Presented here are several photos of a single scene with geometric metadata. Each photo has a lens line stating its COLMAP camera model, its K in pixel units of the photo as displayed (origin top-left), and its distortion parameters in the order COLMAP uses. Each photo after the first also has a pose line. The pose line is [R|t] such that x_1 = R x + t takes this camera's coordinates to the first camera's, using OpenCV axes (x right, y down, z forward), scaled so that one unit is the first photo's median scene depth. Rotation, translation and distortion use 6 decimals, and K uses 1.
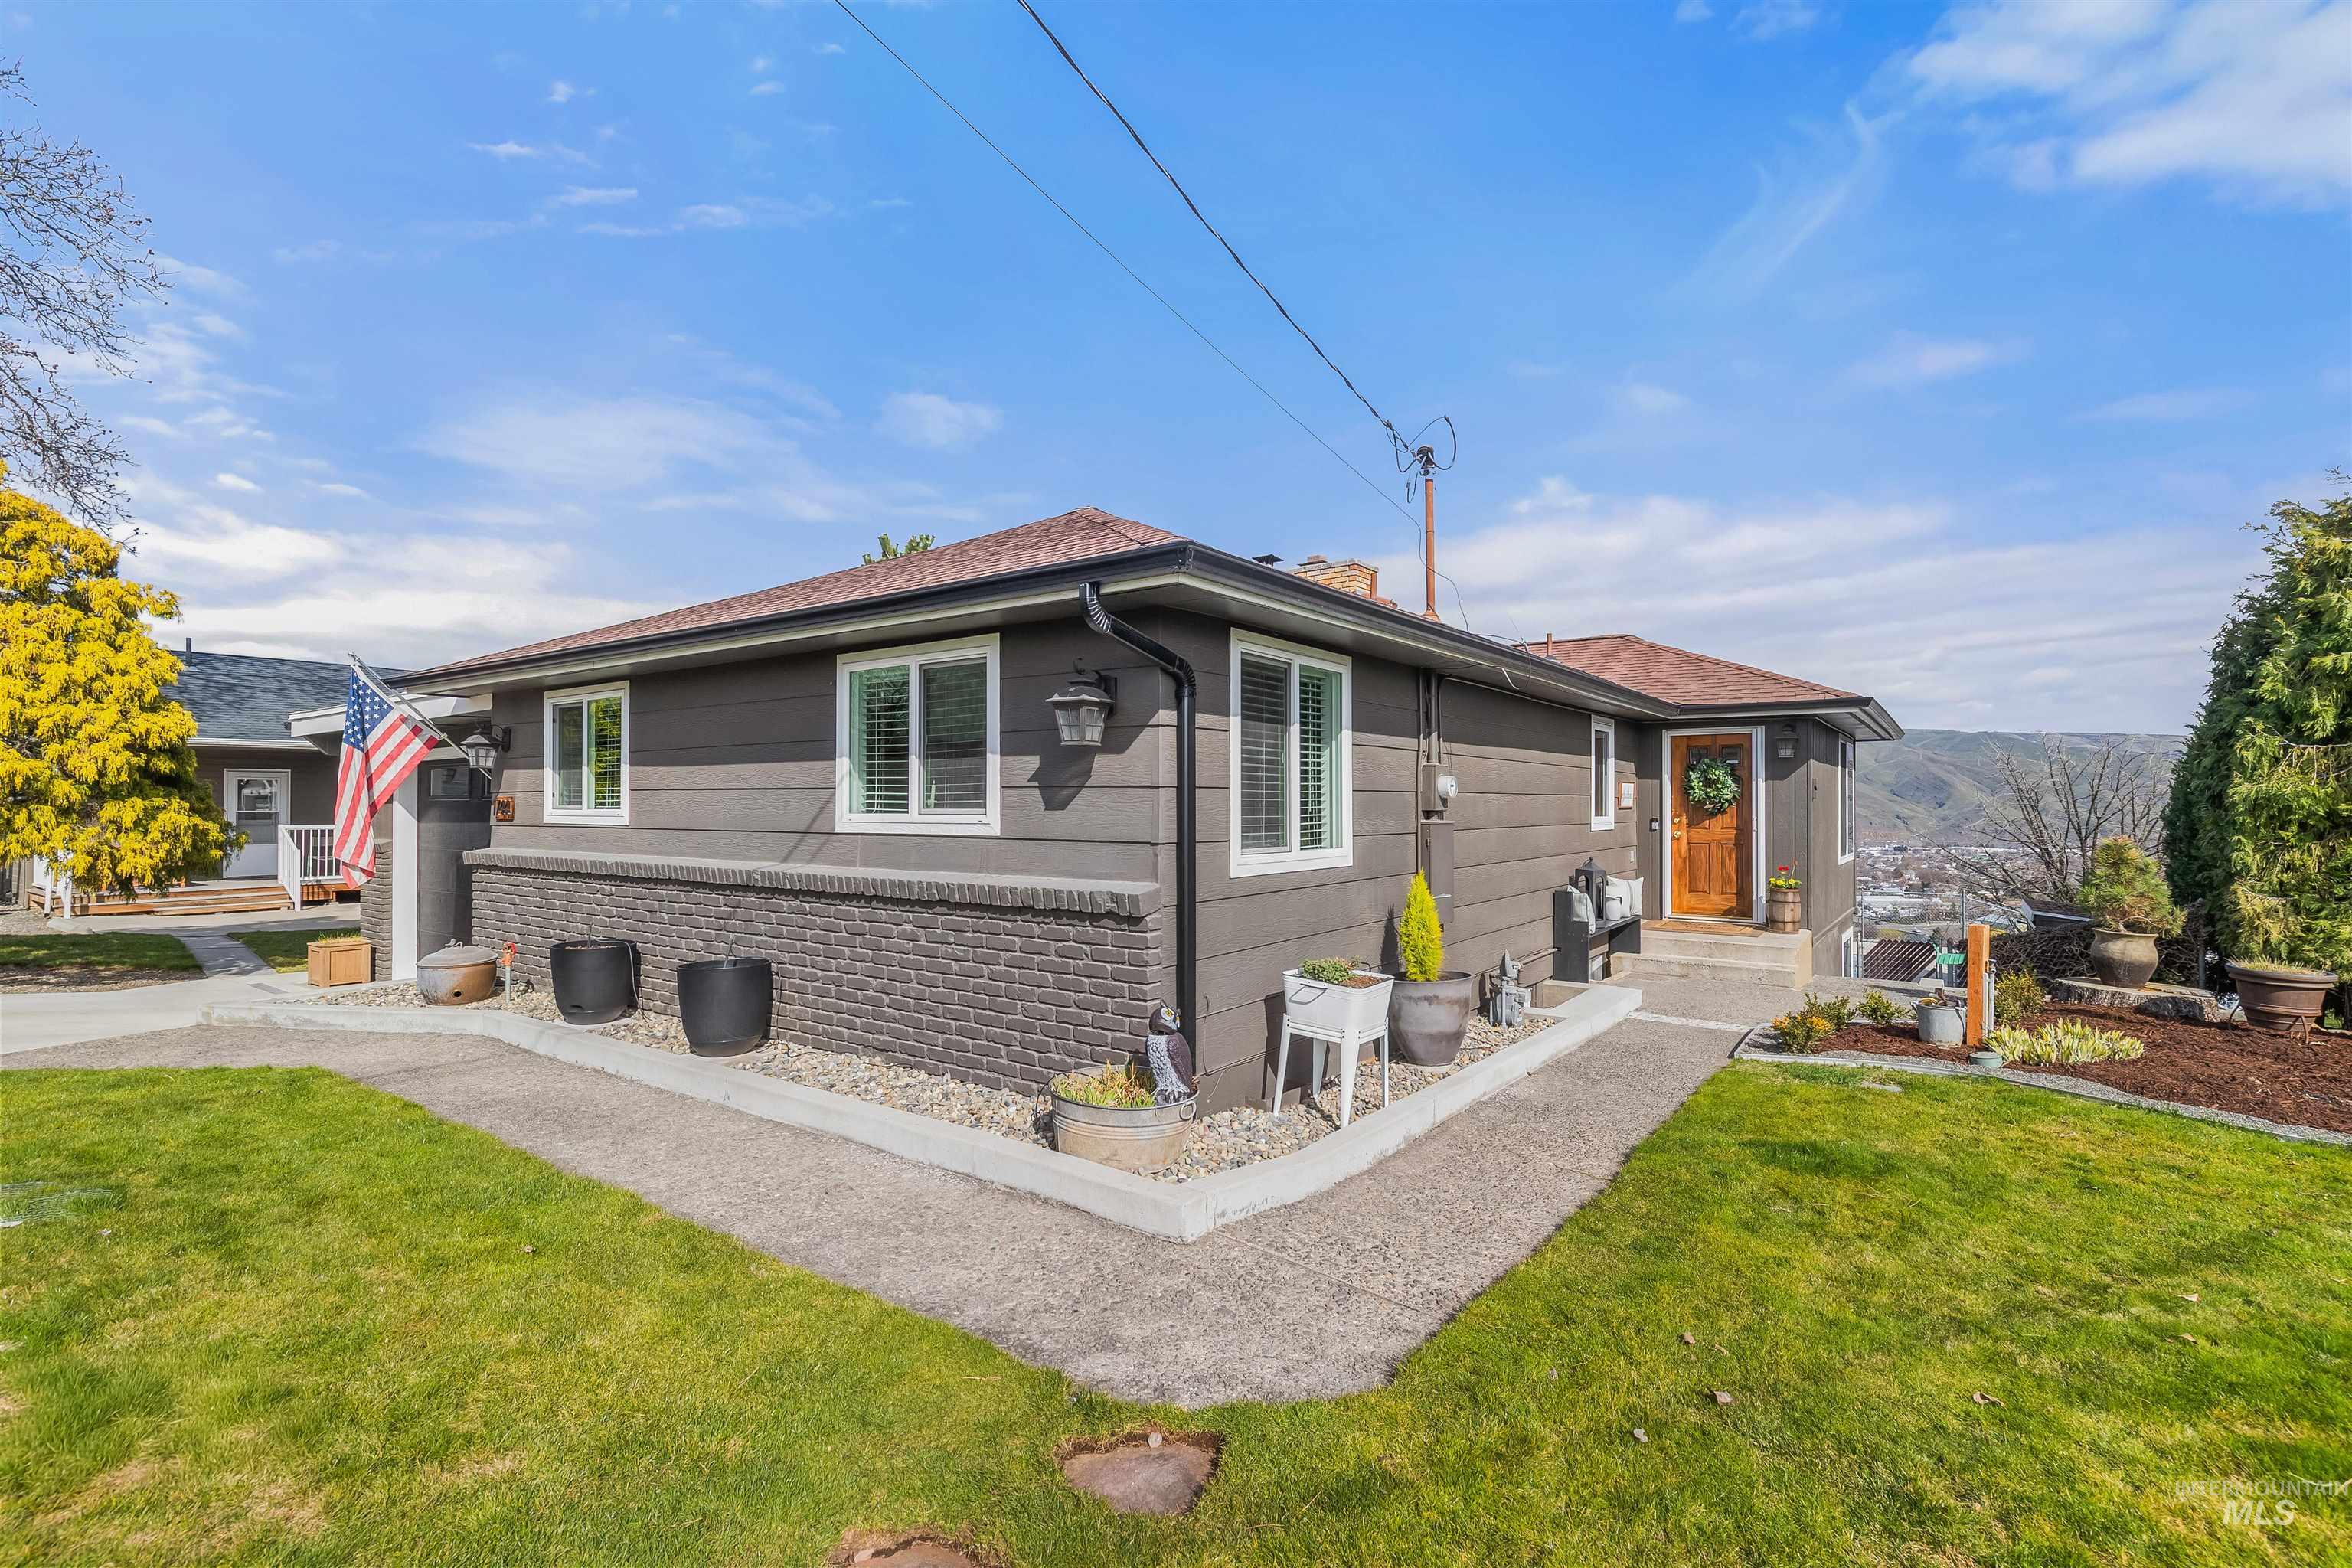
lens RADIAL K [[1088.1, 0, 1176.0], [0, 1088.1, 784.0], [0, 0, 1]] dist [0.002310, 0.000492]
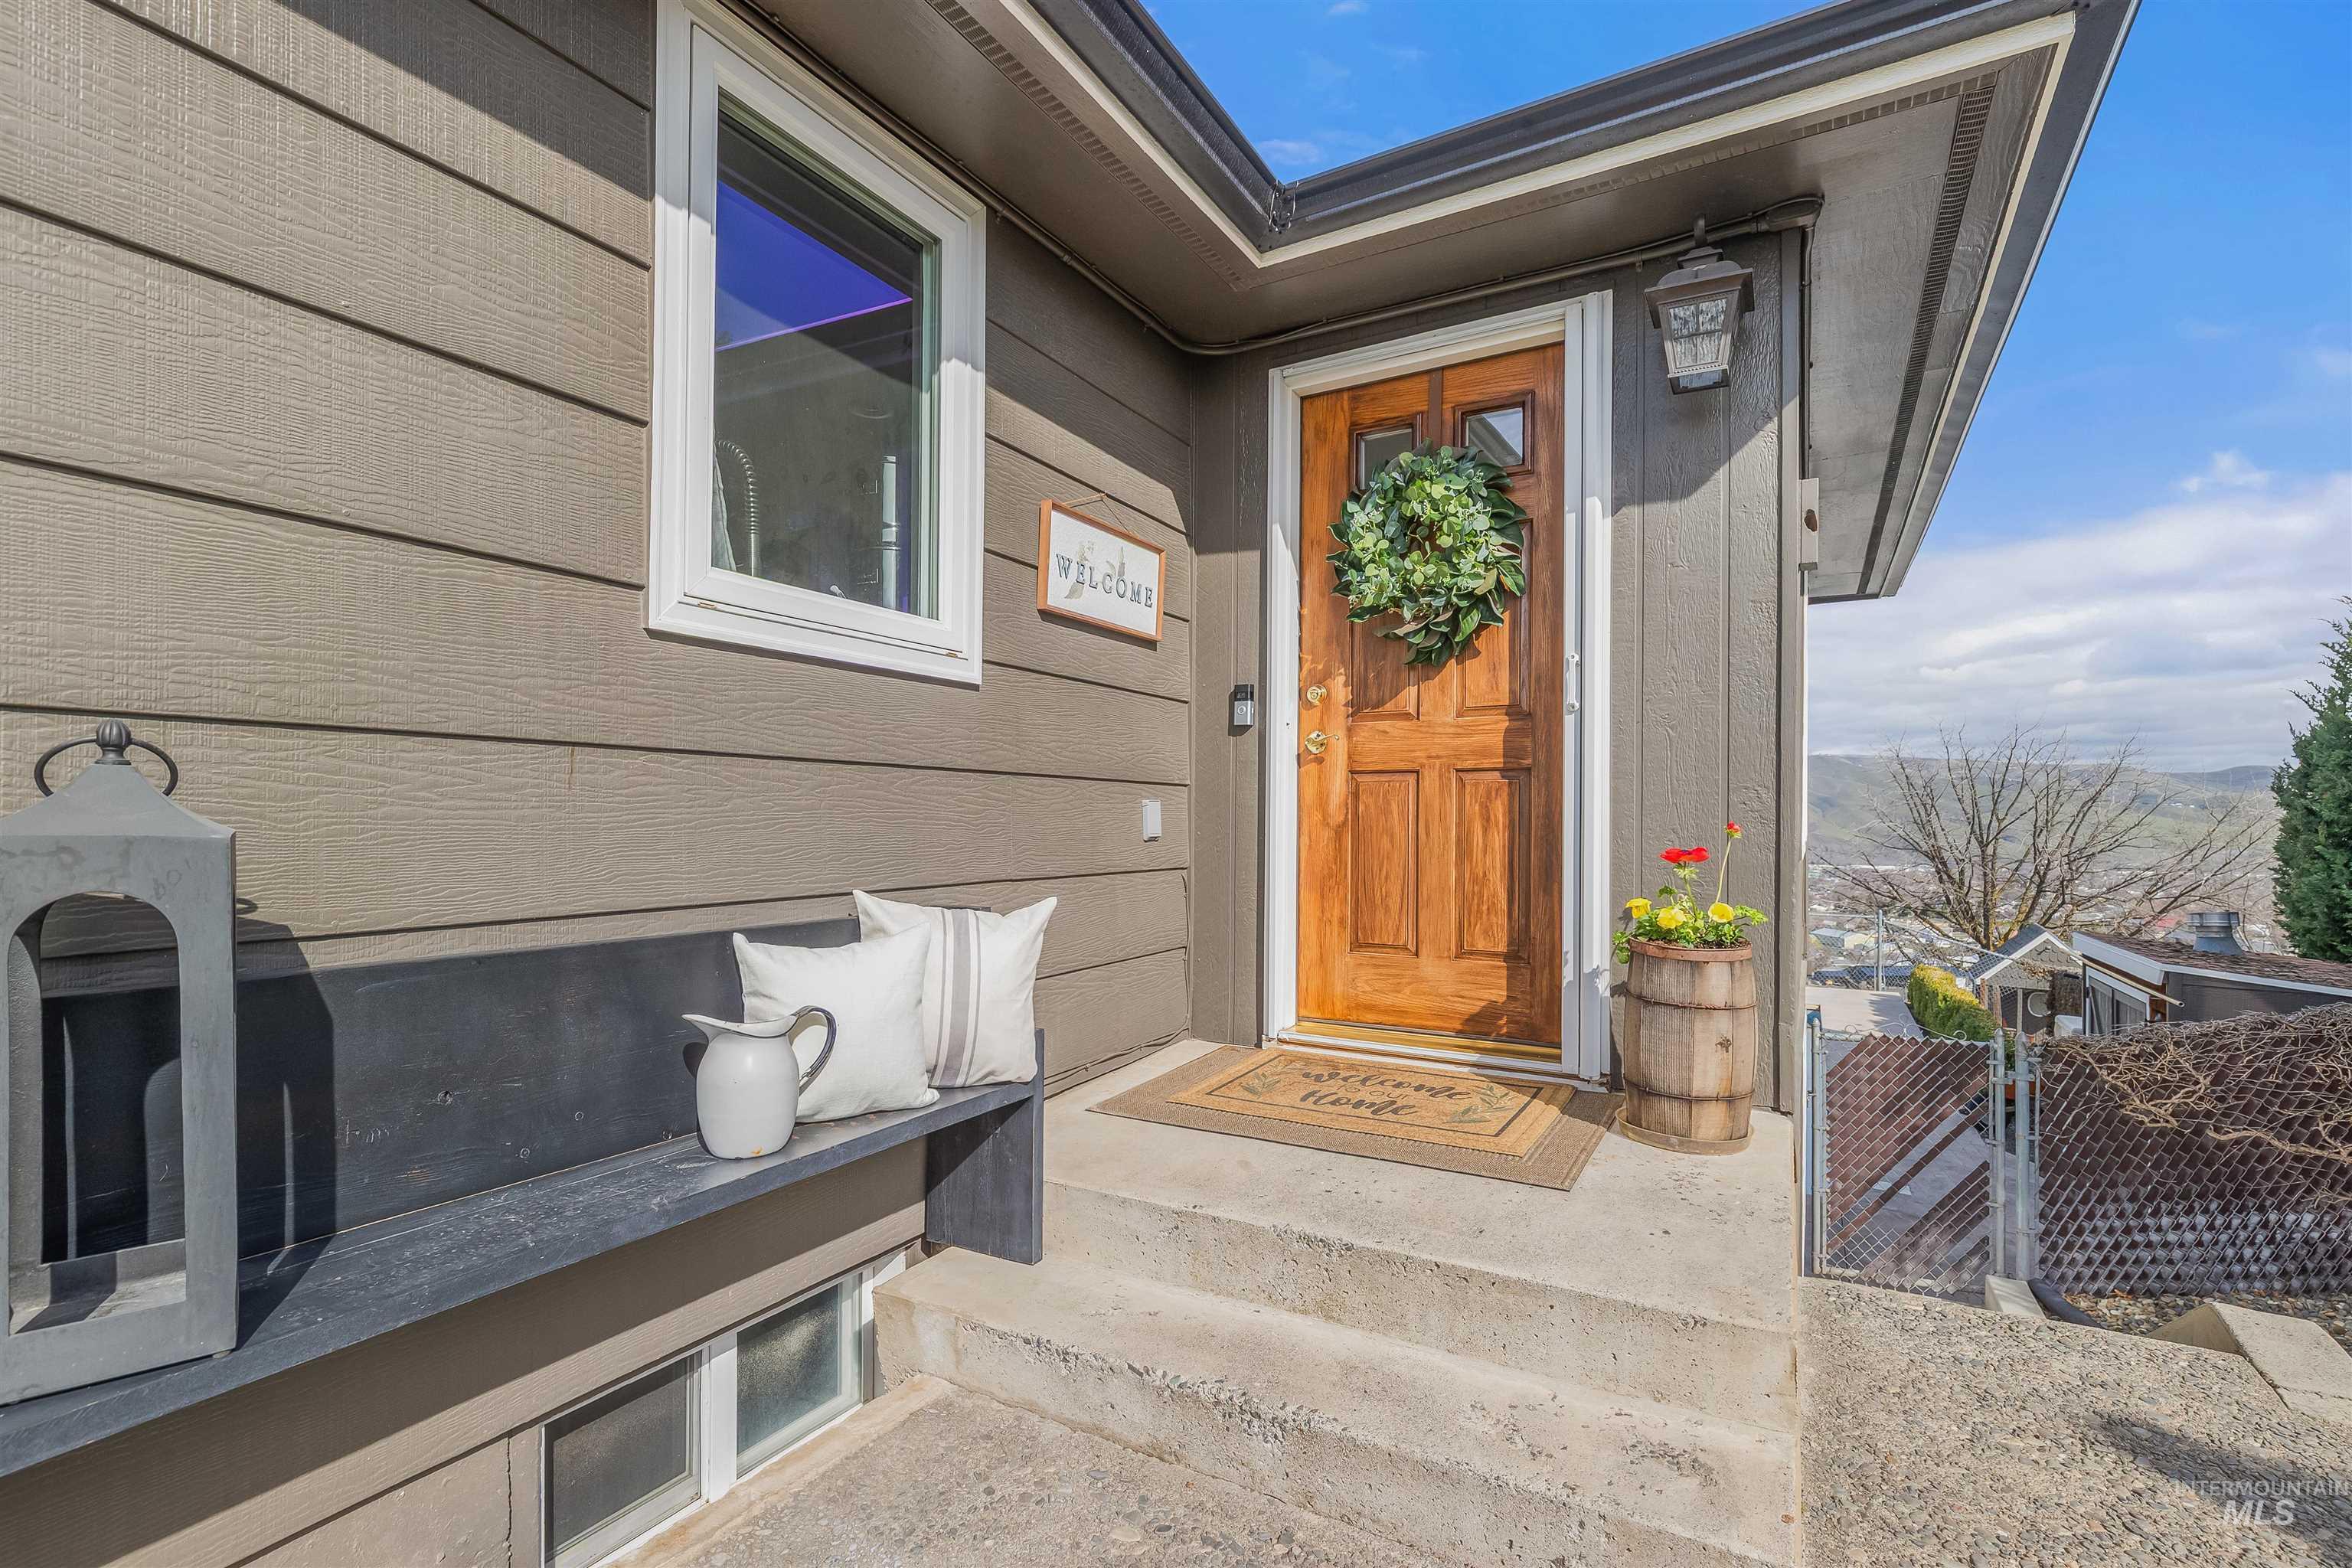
lens RADIAL K [[1088.1, 0, 1176.0], [0, 1088.1, 784.0], [0, 0, 1]] dist [0.002310, 0.000492]
pose [[0.994450, 0.010918, 0.104640, 0.407753], [-0.009362, 0.999838, -0.015351, 0.064021], [-0.104791, 0.014286, 0.994392, 0.747786]]
